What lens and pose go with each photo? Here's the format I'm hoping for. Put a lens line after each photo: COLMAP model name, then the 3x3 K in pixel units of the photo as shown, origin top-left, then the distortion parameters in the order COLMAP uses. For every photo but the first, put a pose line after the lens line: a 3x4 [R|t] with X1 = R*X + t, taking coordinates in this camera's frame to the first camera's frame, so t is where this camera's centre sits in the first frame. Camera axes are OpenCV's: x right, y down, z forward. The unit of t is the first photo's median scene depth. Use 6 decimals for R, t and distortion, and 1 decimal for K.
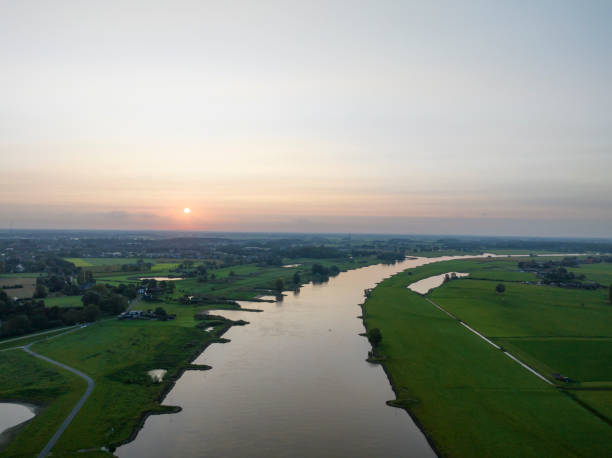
lens RADIAL K [[436.0, 0, 306.0], [0, 436.0, 229.0], [0, 0, 1]] dist [-0.036493, 0.004567]
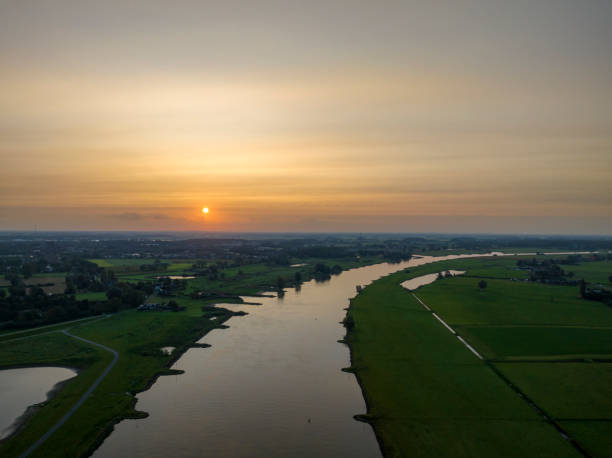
lens RADIAL K [[436.0, 0, 306.0], [0, 436.0, 229.0], [0, 0, 1]] dist [-0.036493, 0.004567]
pose [[0.999266, -0.008537, -0.037348, 0.042155], [0.008562, 0.999963, 0.000525, -0.006337], [0.037342, -0.000844, 0.999302, -0.096521]]
